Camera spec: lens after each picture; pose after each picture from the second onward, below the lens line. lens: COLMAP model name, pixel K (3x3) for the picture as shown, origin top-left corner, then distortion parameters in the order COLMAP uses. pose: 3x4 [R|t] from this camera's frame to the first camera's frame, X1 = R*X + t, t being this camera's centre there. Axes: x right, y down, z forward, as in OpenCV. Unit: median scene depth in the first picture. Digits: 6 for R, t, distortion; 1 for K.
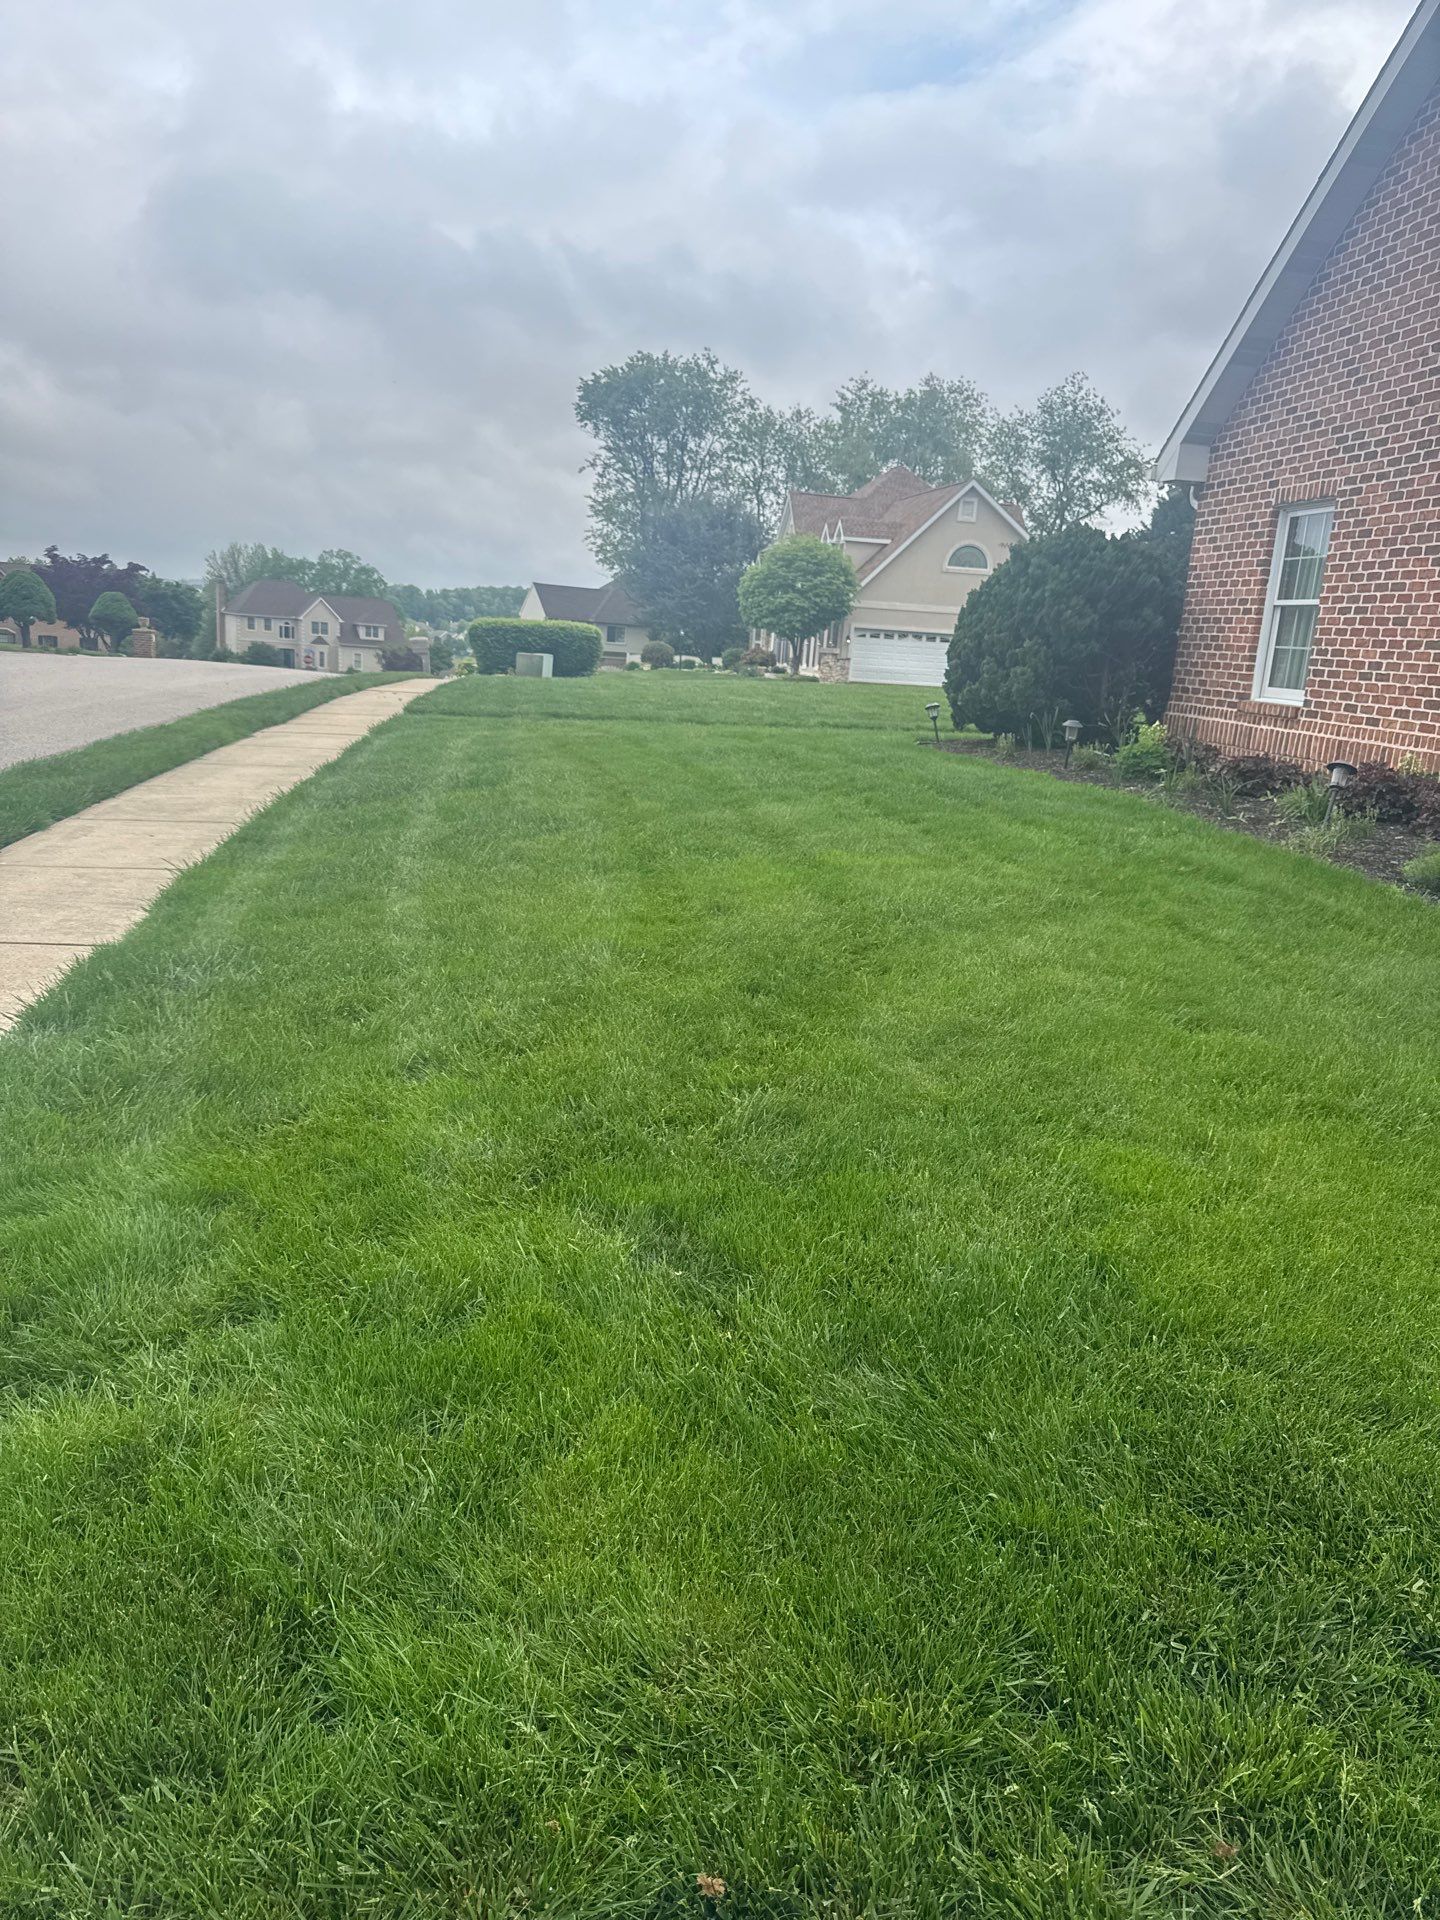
lens RADIAL K [[1256.9, 0, 726.1], [0, 1256.9, 955.7], [0, 0, 1]] dist [0.023804, -0.023985]
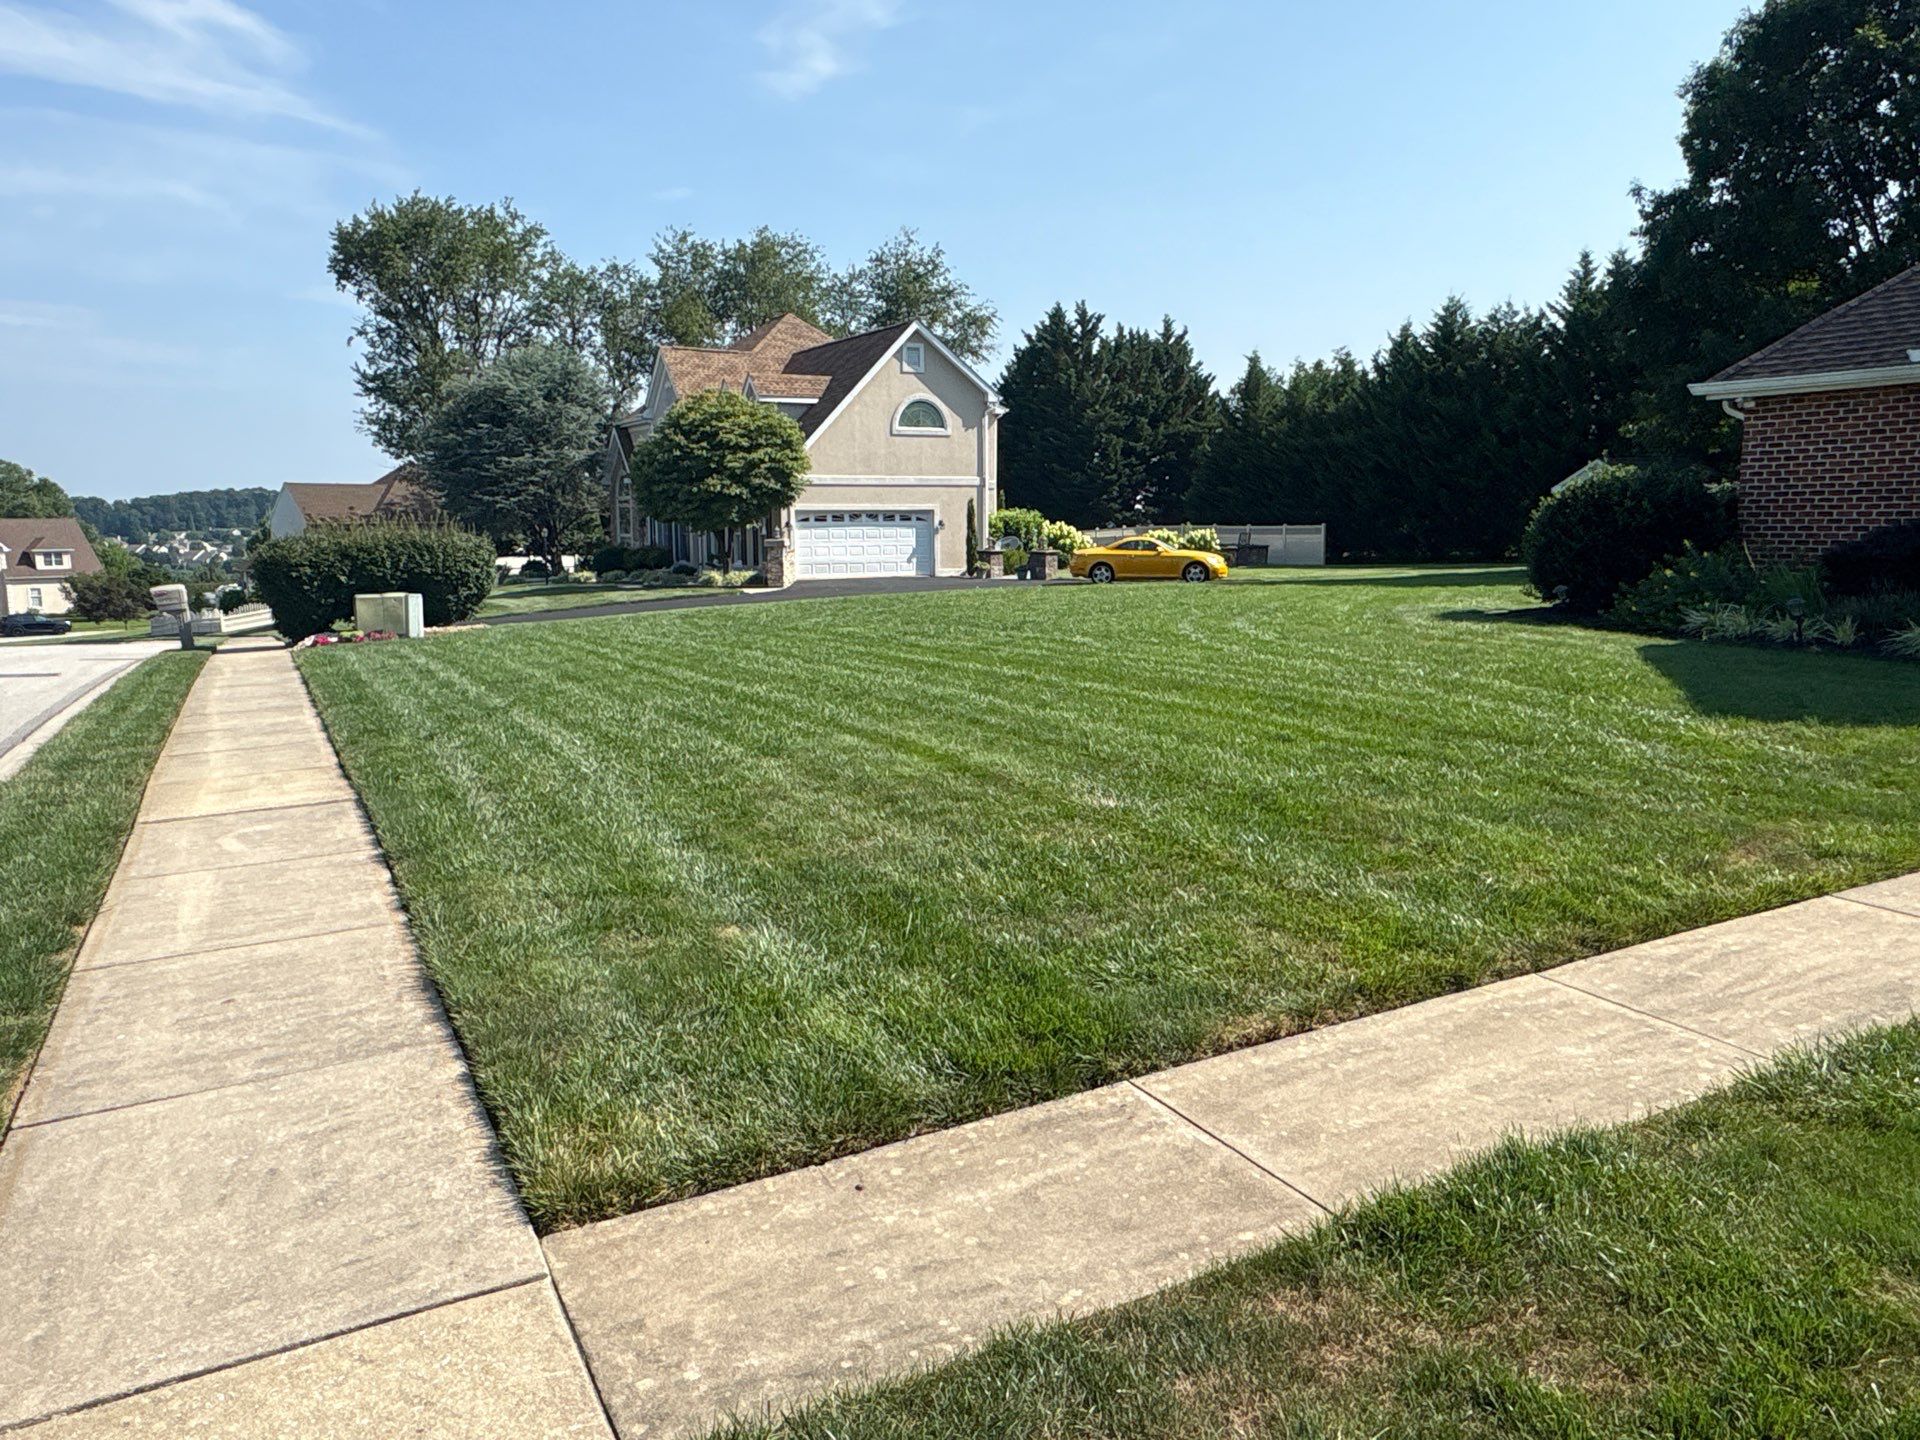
lens RADIAL K [[1256.9, 0, 937.3], [0, 1256.9, 735.4], [0, 0, 1]] dist [0.023804, -0.023985]
pose [[0.938745, -0.132294, 0.318208, -0.049294], [0.153851, 0.987137, -0.043478, -0.047353], [-0.308363, 0.089771, 0.947024, 0.153521]]
